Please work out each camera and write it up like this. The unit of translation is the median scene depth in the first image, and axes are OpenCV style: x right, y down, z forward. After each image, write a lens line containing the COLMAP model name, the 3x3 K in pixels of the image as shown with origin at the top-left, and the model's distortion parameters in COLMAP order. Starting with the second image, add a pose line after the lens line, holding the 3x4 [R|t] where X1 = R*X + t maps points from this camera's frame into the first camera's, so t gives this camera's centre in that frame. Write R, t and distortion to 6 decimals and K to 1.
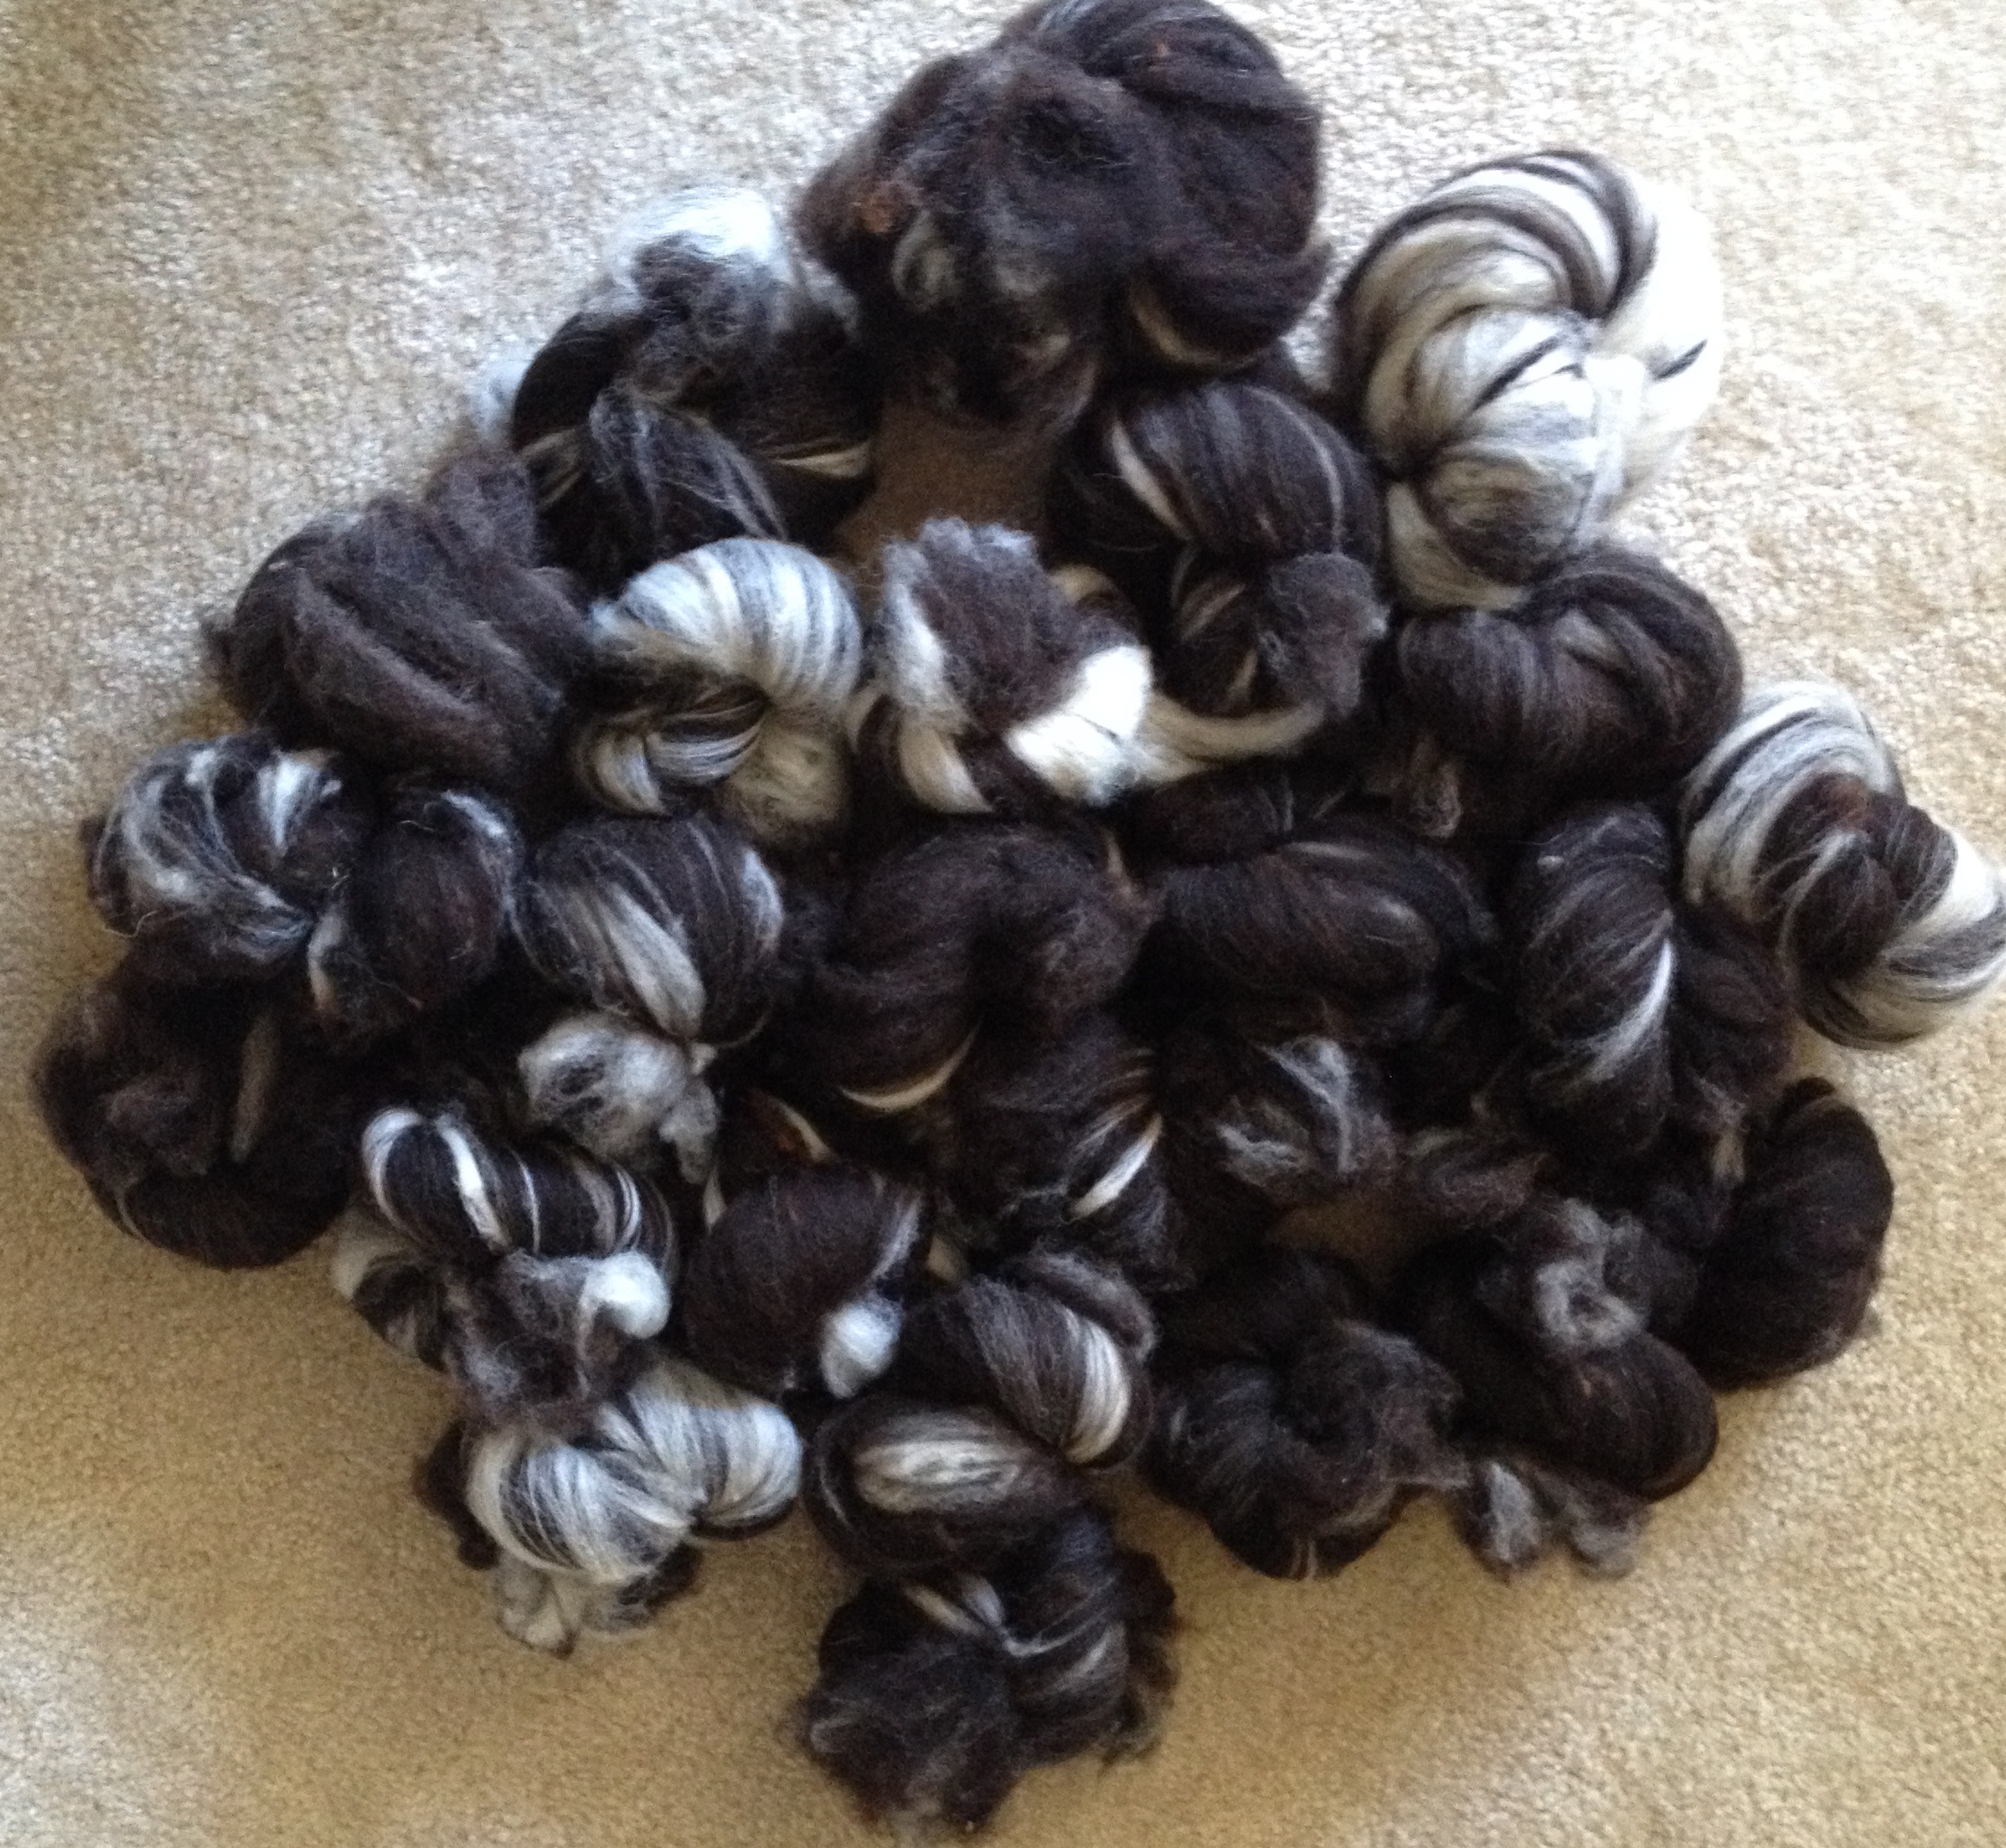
lens RADIAL K [[2336.7, 0, 999.2], [0, 2336.7, 927.9], [0, 0, 1]] dist [0.024929, 0.000000]
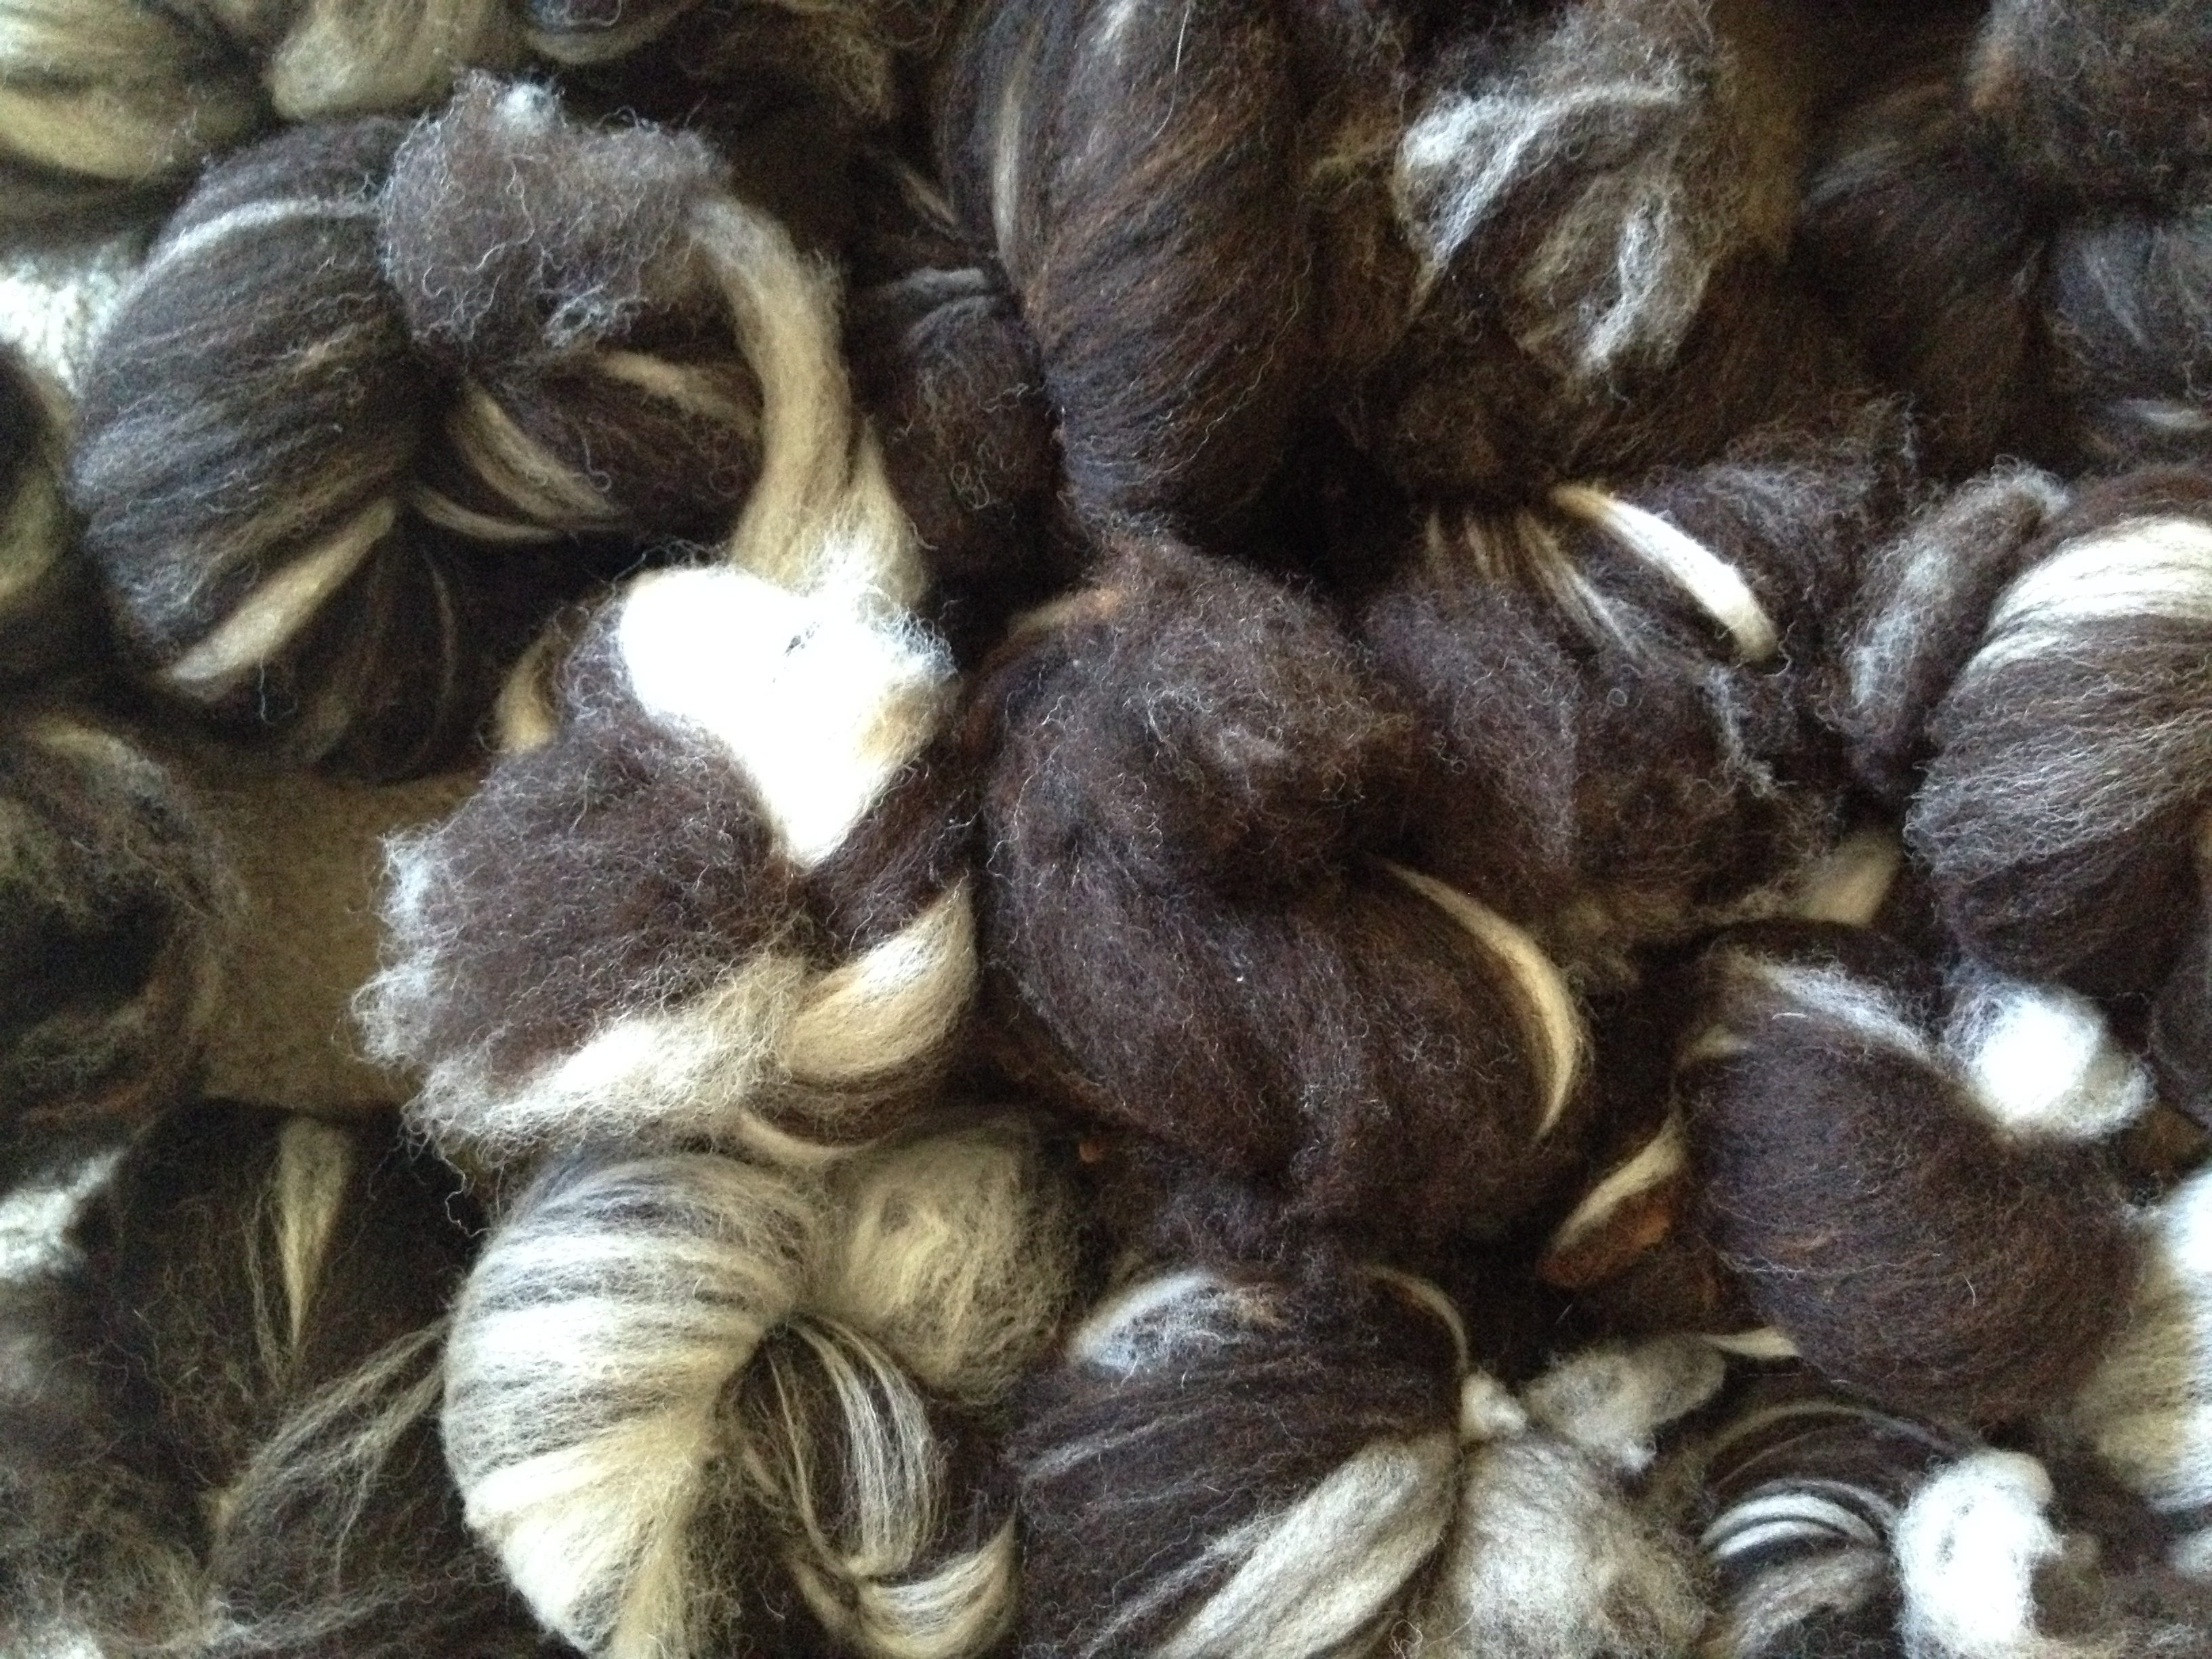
lens RADIAL K [[1909.9, 0, 1089.4], [0, 1909.9, 821.1], [0, 0, 1]] dist [0.016433, -0.020698]
pose [[-0.059983, -0.993338, -0.098400, 0.046841], [0.994172, -0.050603, -0.095195, 0.015000], [0.089582, -0.103537, 0.990583, 0.599213]]
